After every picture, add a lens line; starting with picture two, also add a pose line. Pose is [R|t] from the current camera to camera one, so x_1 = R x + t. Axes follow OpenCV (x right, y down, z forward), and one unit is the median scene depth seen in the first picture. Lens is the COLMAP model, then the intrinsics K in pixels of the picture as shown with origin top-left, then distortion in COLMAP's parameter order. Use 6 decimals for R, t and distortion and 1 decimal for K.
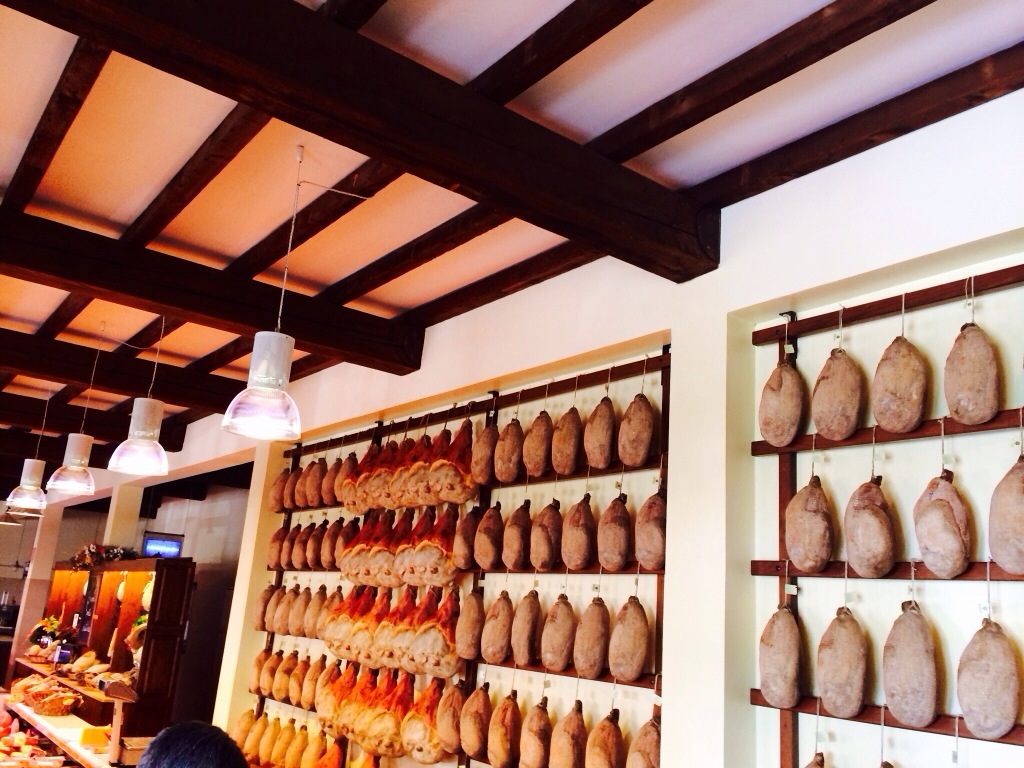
lens RADIAL K [[886.0, 0, 512.0], [0, 886.0, 384.0], [0, 0, 1]] dist [0.115437, -0.155410]
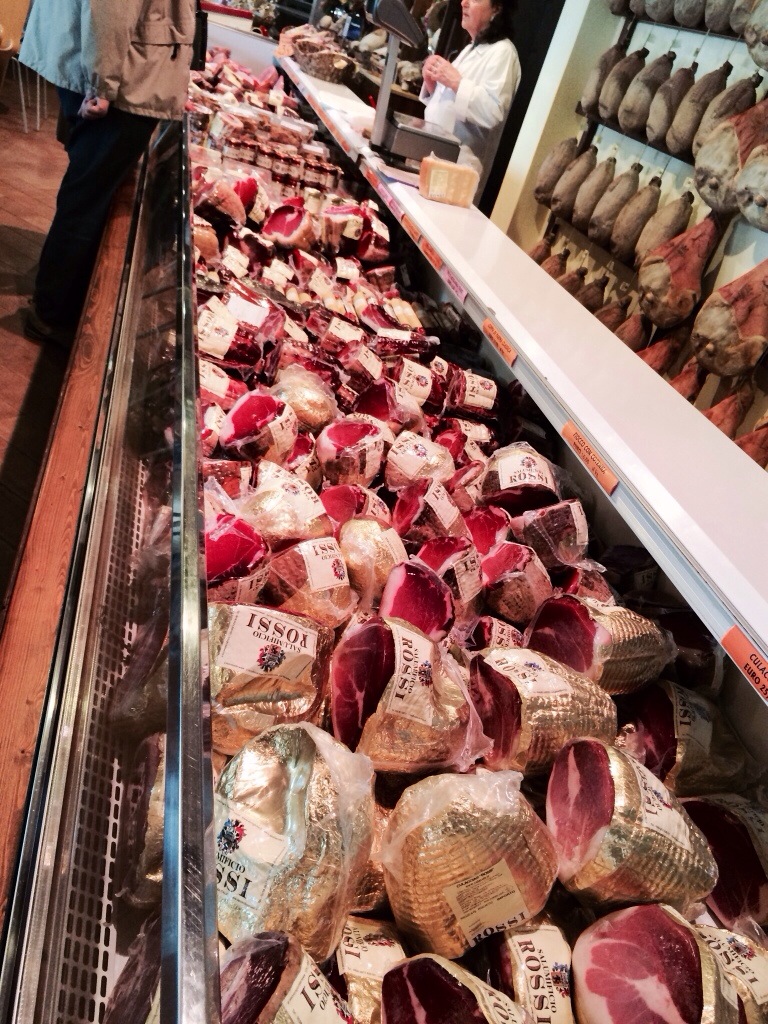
lens RADIAL K [[886.0, 0, 384.0], [0, 886.0, 512.0], [0, 0, 1]] dist [0.115437, -0.155410]
pose [[0.884962, 0.368804, -0.284299, -0.127183], [-0.105490, 0.753430, 0.649011, 0.157838], [0.453557, -0.544359, 0.705662, 0.327361]]
